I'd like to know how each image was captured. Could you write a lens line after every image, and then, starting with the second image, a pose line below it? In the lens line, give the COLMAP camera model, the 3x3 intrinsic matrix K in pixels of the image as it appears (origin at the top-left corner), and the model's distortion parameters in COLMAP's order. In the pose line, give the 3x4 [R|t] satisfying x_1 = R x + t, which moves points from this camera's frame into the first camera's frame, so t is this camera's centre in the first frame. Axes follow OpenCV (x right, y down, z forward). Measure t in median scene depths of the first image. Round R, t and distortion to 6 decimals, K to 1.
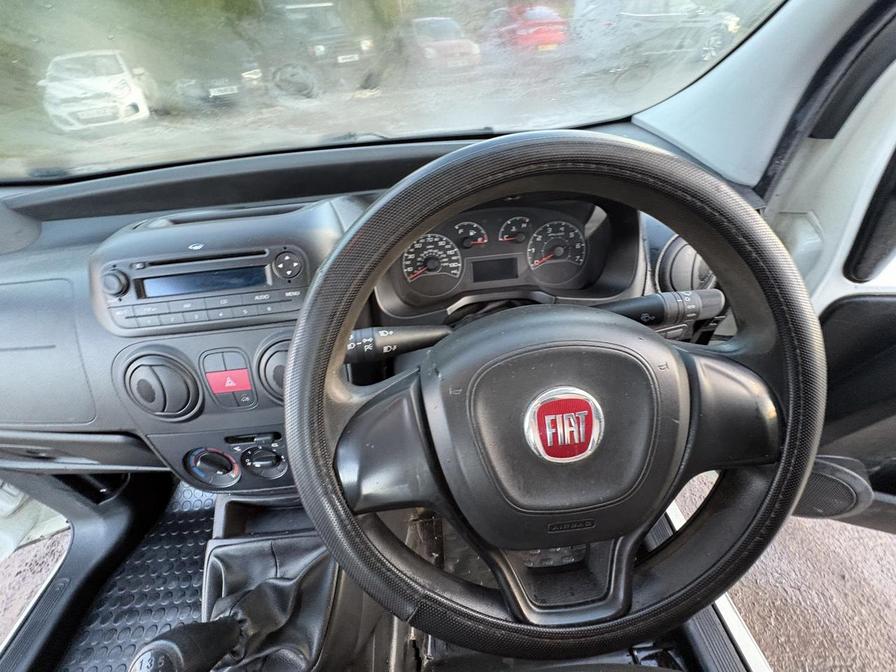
lens RADIAL K [[356.3, 0, 449.5], [0, 356.3, 337.5], [0, 0, 1]] dist [-0.000963, 0.000249]
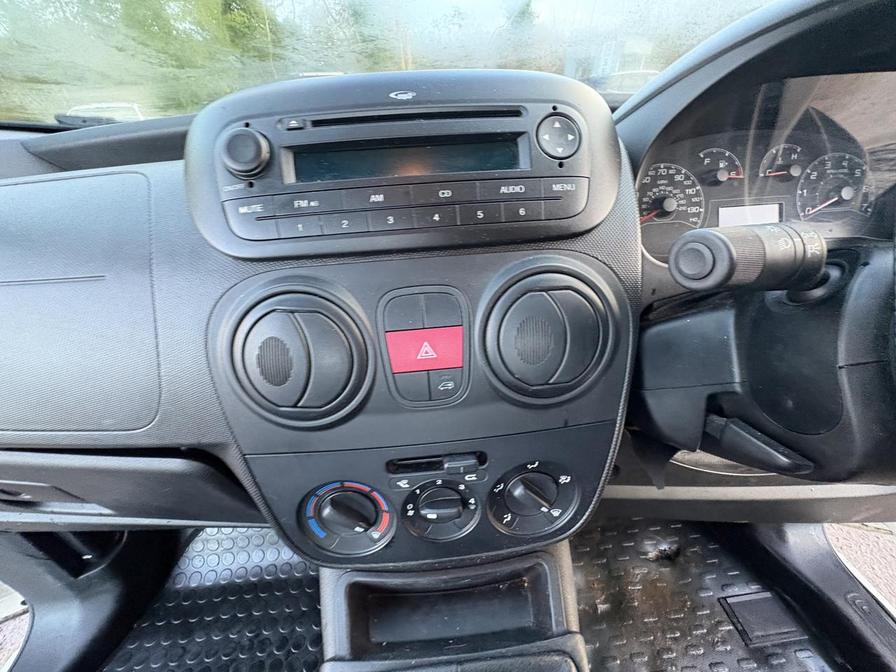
lens RADIAL K [[356.3, 0, 446.4], [0, 356.3, 338.4], [0, 0, 1]] dist [-0.000963, 0.000249]
pose [[0.999449, 0.018778, 0.027381, -0.485988], [-0.014877, 0.990557, -0.136291, 0.145119], [-0.029682, 0.135808, 0.990290, 0.372316]]
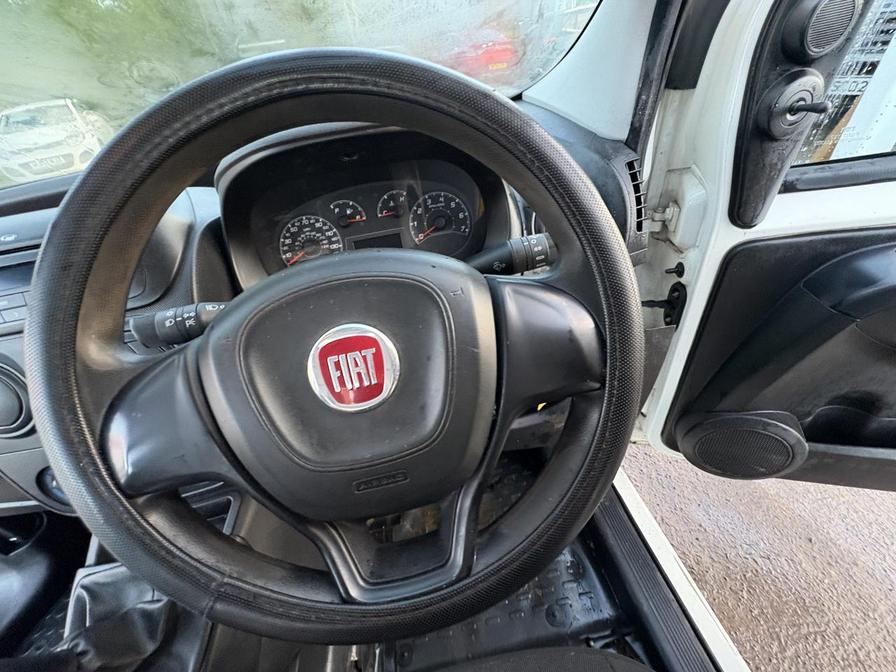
lens RADIAL K [[356.3, 0, 448.3], [0, 356.3, 337.7], [0, 0, 1]] dist [-0.000963, 0.000249]
pose [[0.994313, -0.099849, 0.037042, 0.259791], [0.101425, 0.993895, -0.043433, 0.114829], [-0.032479, 0.046943, 0.998369, 0.045088]]
